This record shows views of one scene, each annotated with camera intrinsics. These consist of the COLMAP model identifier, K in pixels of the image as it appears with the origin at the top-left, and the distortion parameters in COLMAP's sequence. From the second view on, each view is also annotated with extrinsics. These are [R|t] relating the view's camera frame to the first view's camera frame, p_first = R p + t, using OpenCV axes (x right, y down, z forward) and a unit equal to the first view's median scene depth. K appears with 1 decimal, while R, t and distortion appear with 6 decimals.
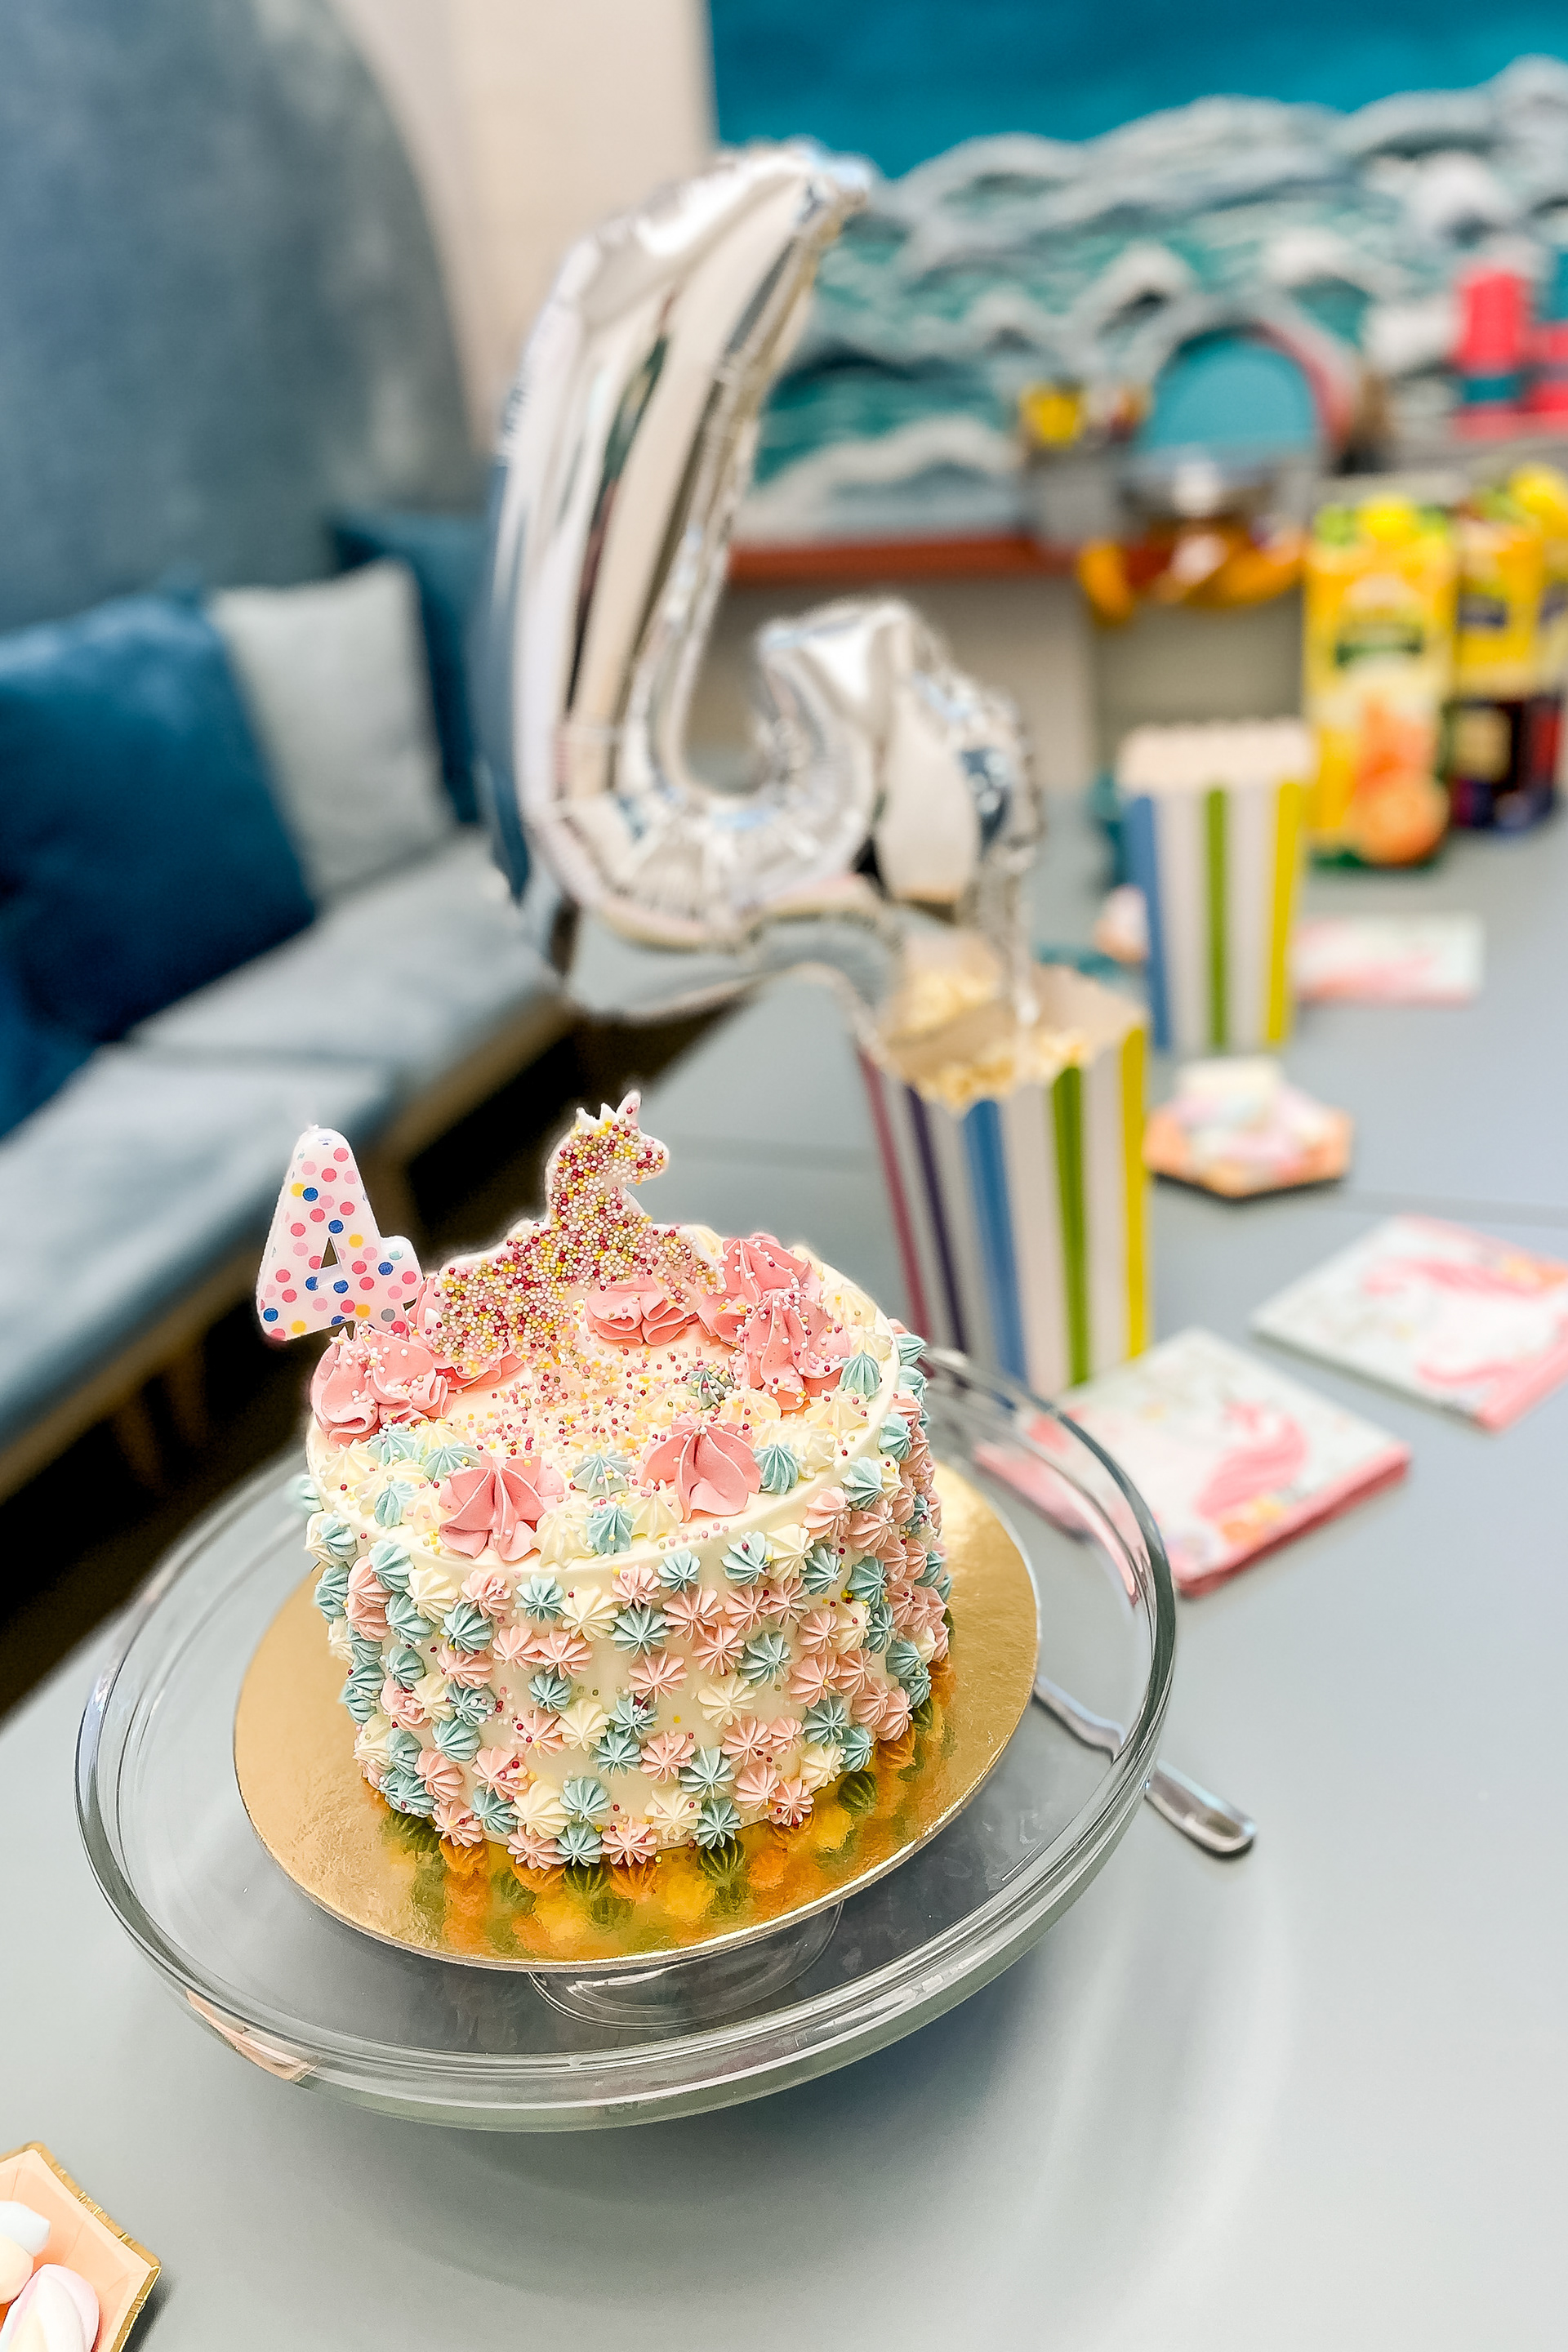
lens RADIAL K [[1877.6, 0, 839.6], [0, 1877.6, 1160.4], [0, 0, 1]] dist [0.045612, -0.051214]
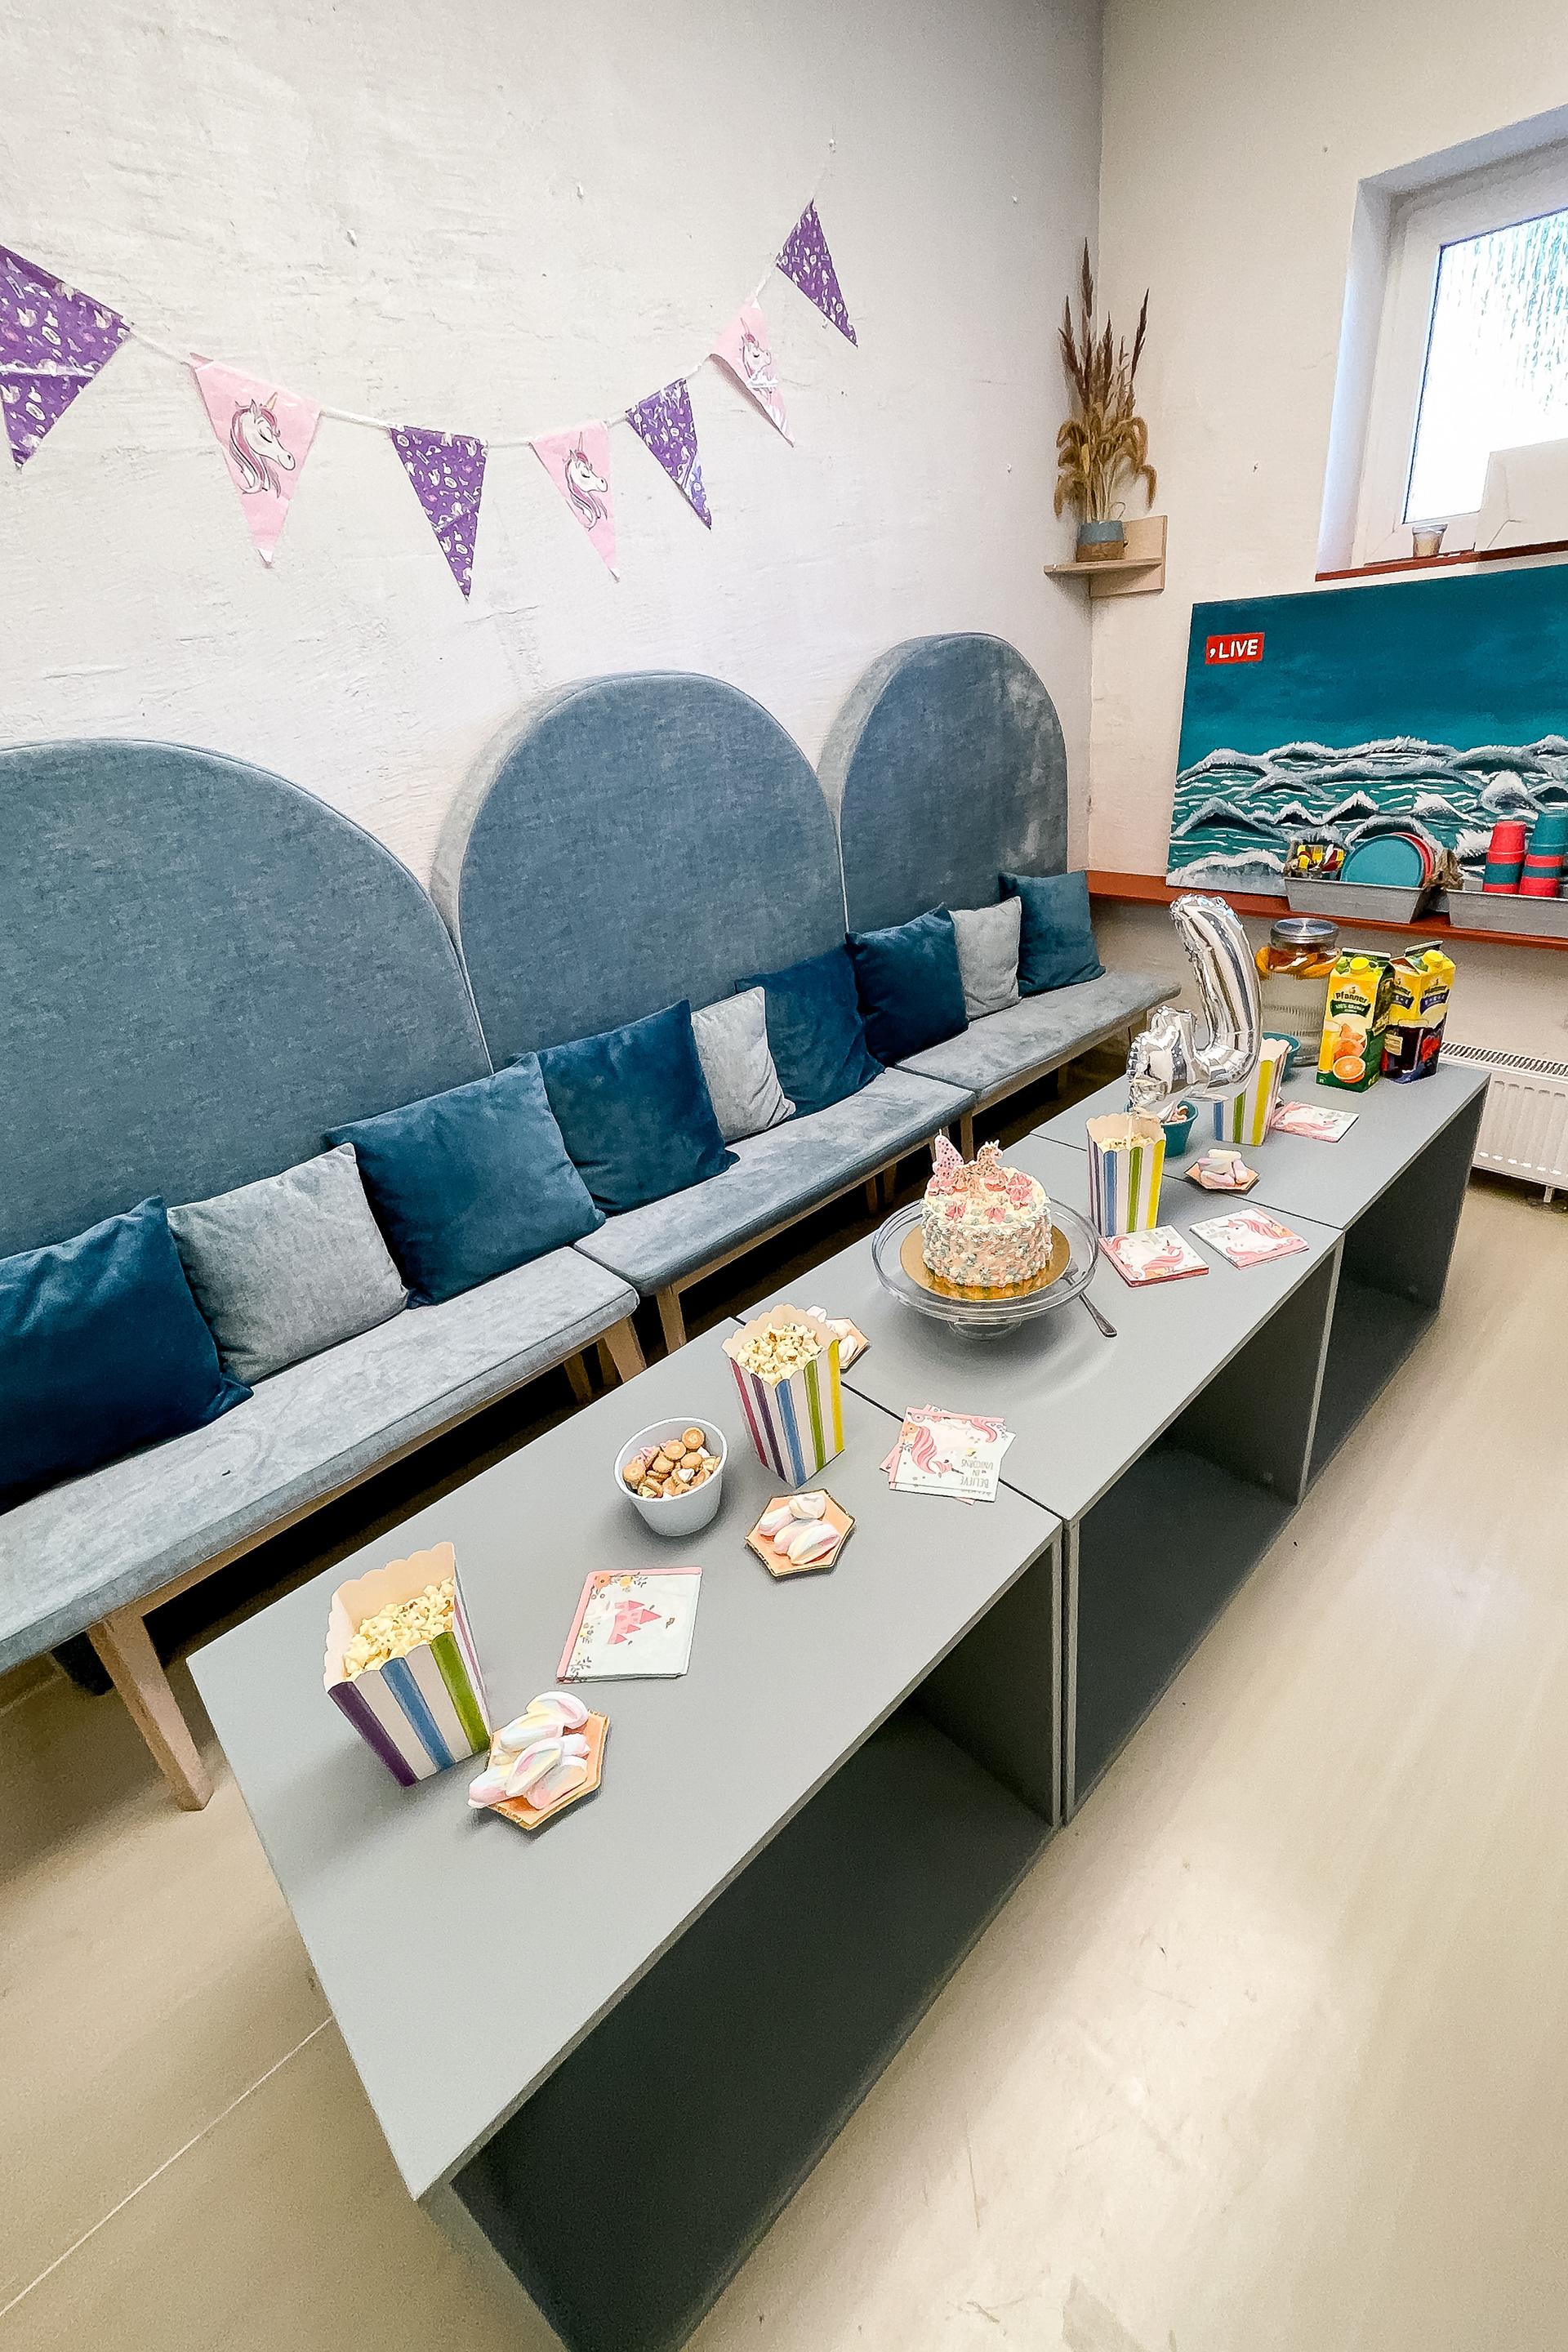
lens RADIAL K [[1030.4, 0, 833.5], [0, 1030.4, 1152.2], [0, 0, 1]] dist [-0.000332, 0.002916]
pose [[0.908060, 0.199640, -0.368200, 0.241673], [-0.178406, 0.979719, 0.091222, -0.084505], [0.378944, -0.017145, 0.925261, -0.814763]]
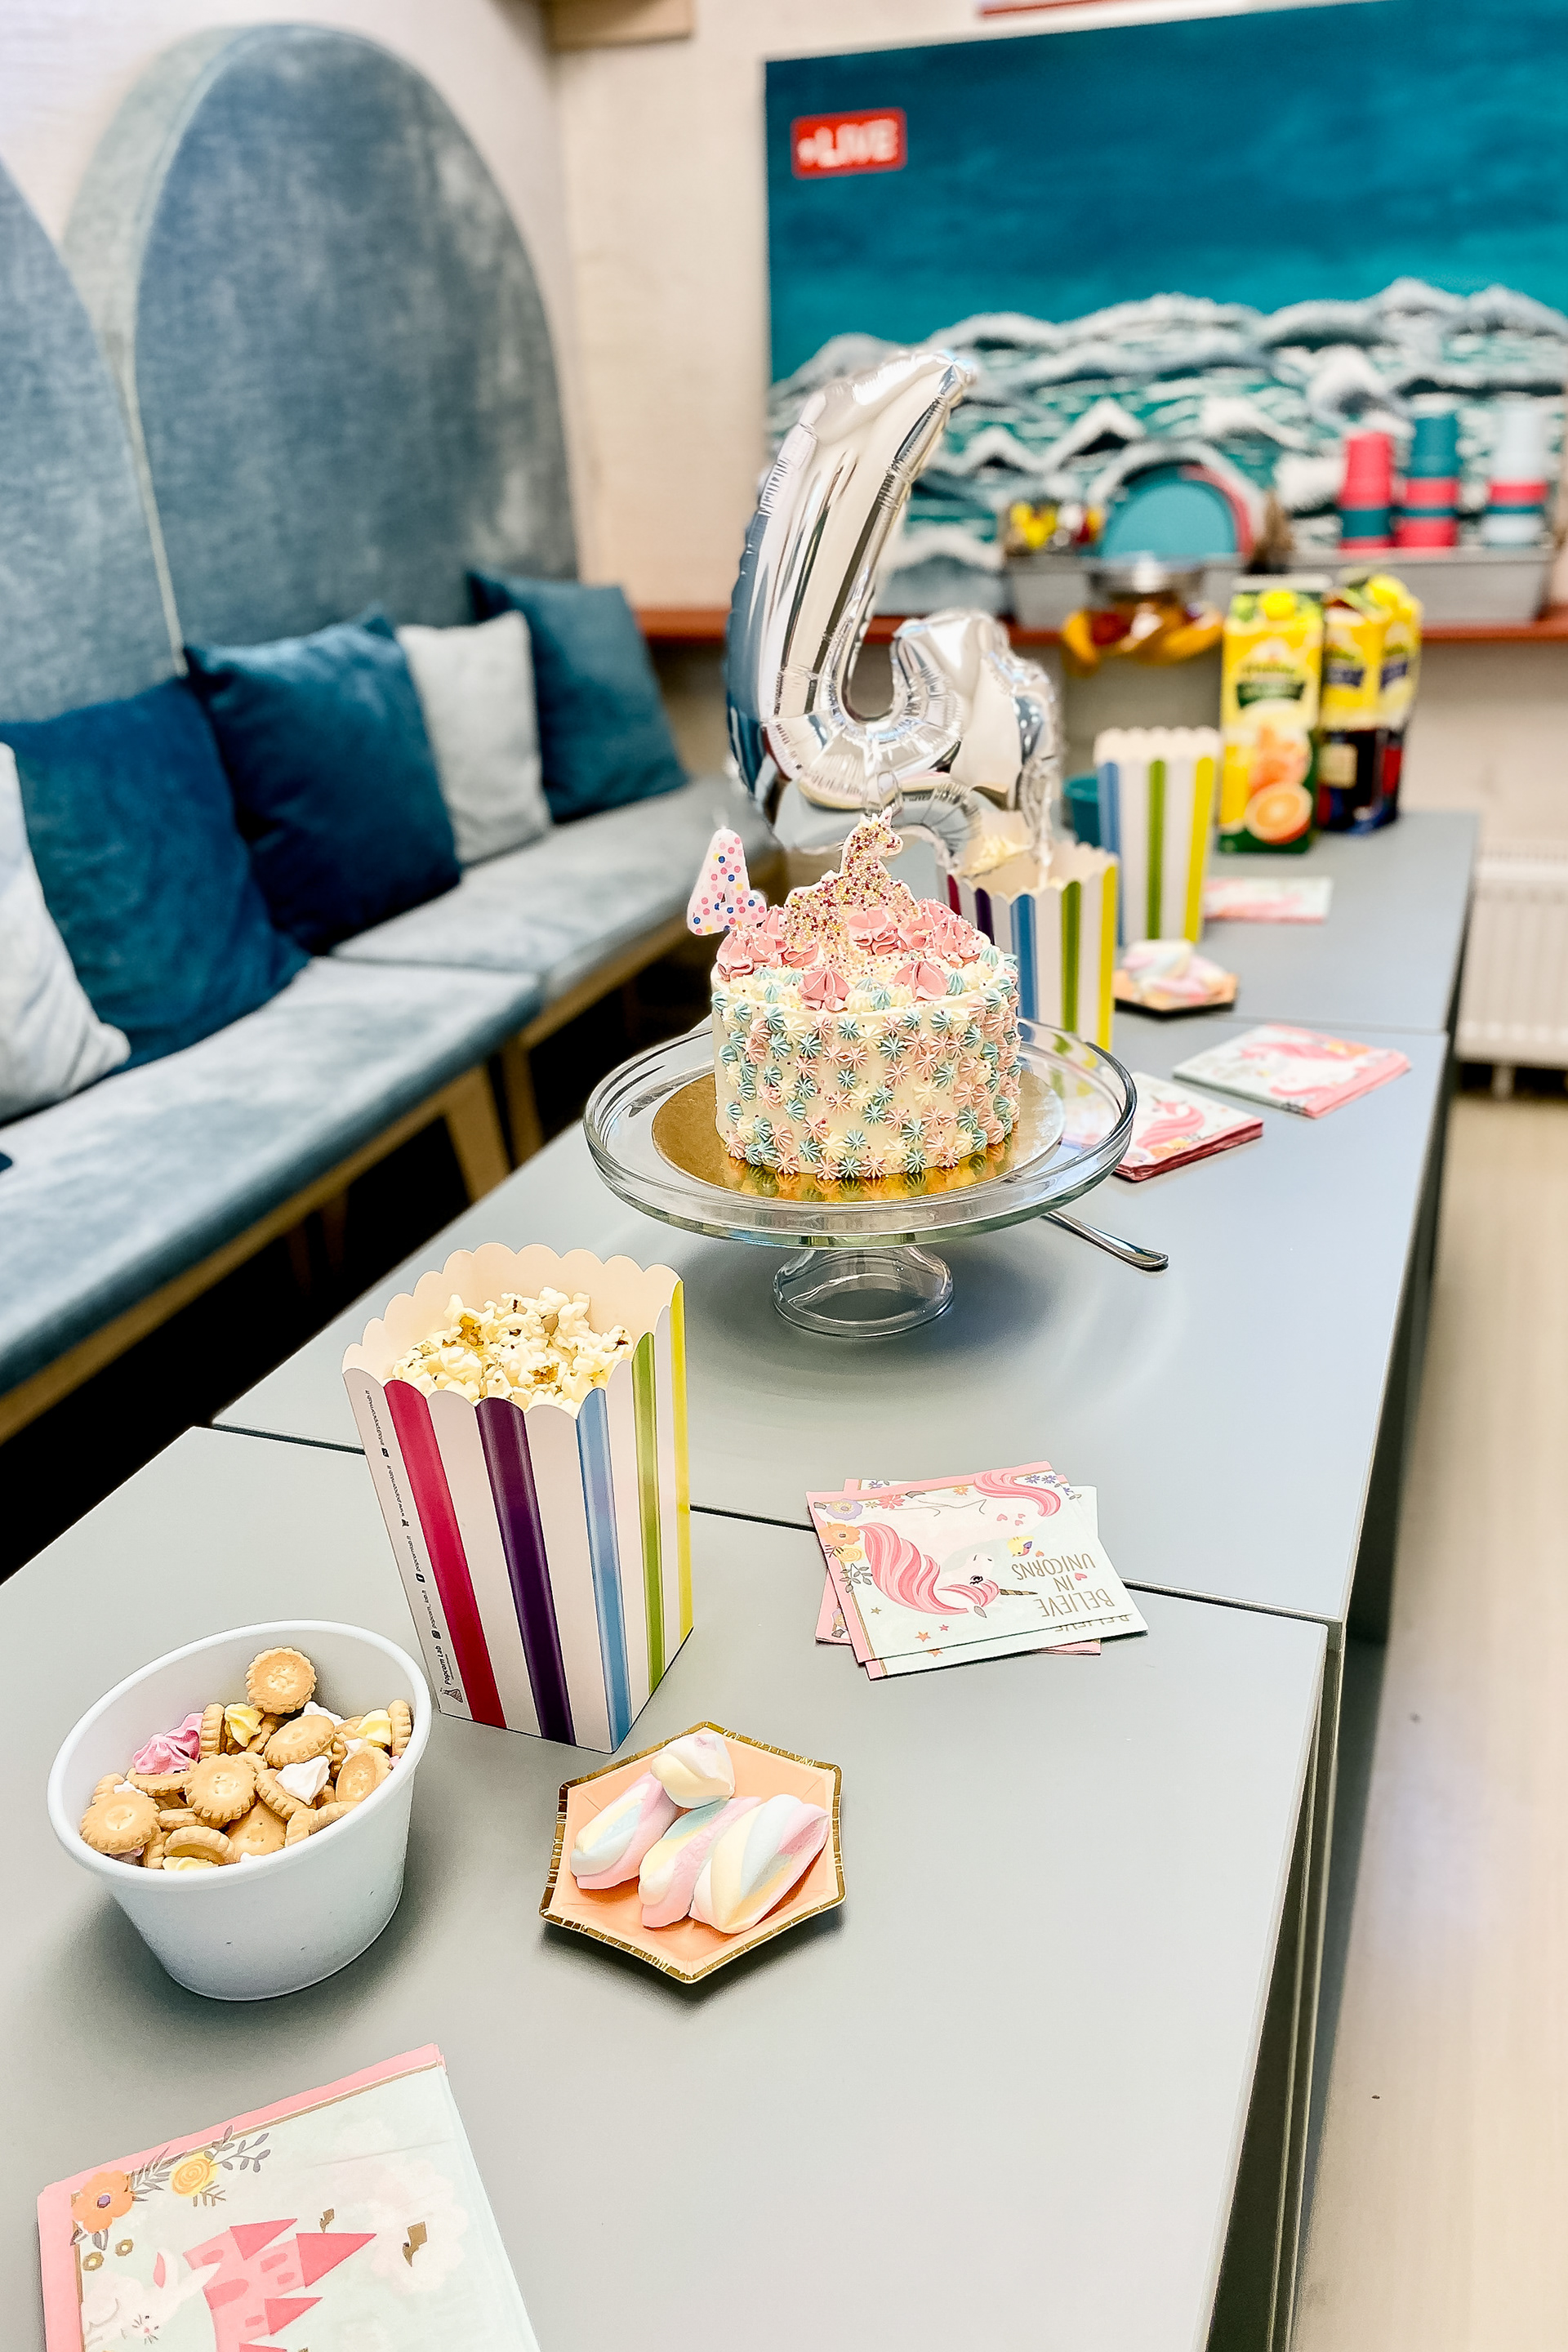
lens RADIAL K [[1877.6, 0, 840.4], [0, 1877.6, 1199.8], [0, 0, 1]] dist [0.045612, -0.051214]
pose [[0.998239, 0.038056, 0.045506, -0.111158], [-0.036388, 0.998655, -0.036920, 0.218931], [-0.046850, 0.035199, 0.998282, -0.490694]]
